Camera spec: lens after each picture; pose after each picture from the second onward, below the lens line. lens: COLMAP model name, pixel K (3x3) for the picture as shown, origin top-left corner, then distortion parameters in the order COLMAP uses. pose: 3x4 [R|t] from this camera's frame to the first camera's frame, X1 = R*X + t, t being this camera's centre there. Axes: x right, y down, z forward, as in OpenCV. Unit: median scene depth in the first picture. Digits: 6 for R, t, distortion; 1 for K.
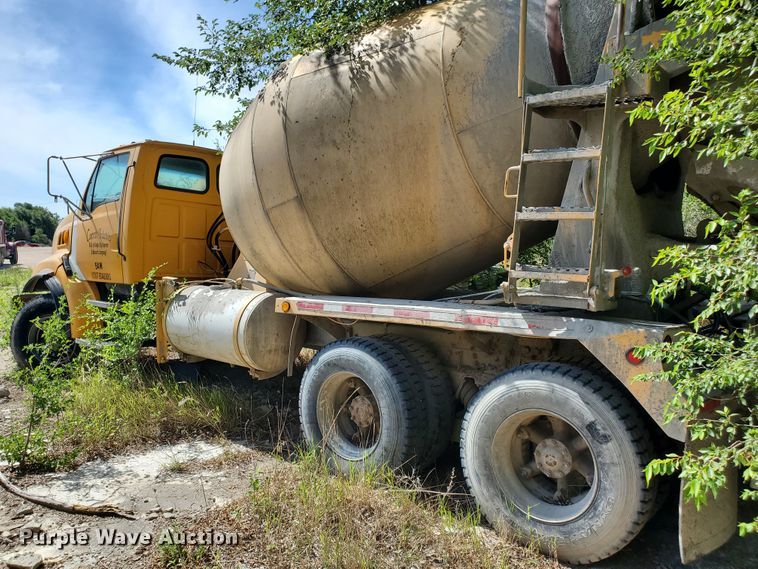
lens RADIAL K [[605.9, 0, 379.0], [0, 605.9, 284.5], [0, 0, 1]] dist [0.083986, -0.173412]
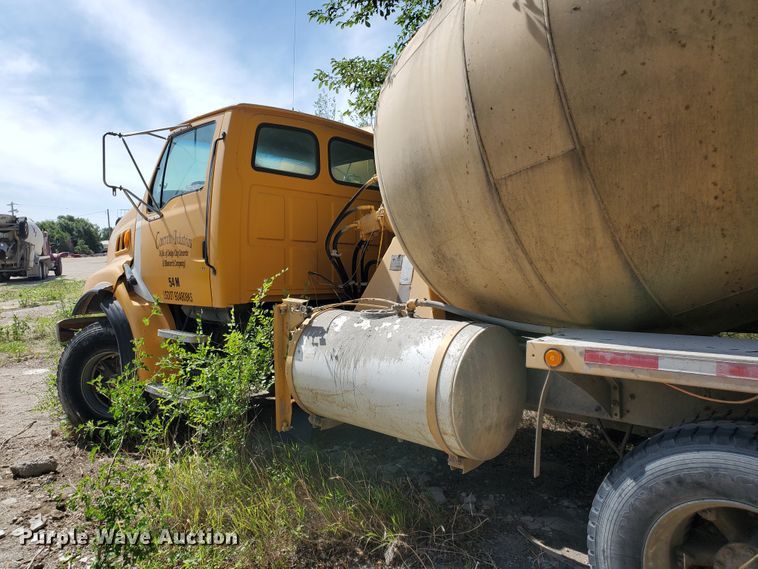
lens RADIAL K [[605.9, 0, 379.0], [0, 605.9, 284.5], [0, 0, 1]] dist [0.083986, -0.173412]
pose [[0.998067, -0.025506, -0.056666, -0.247569], [0.025365, 0.999673, -0.003211, -0.026796], [0.056729, 0.001767, 0.998388, 0.412675]]
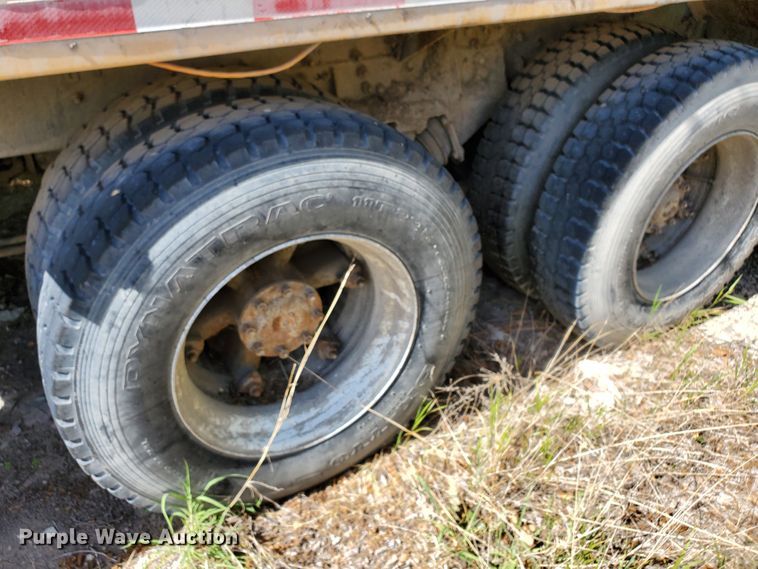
lens RADIAL K [[605.9, 0, 379.0], [0, 605.9, 284.5], [0, 0, 1]] dist [0.083986, -0.173412]
pose [[0.345930, -0.533203, 0.772028, -0.226505], [0.020962, 0.827016, 0.561788, -0.000222], [-0.938026, -0.178157, 0.297267, 0.723998]]
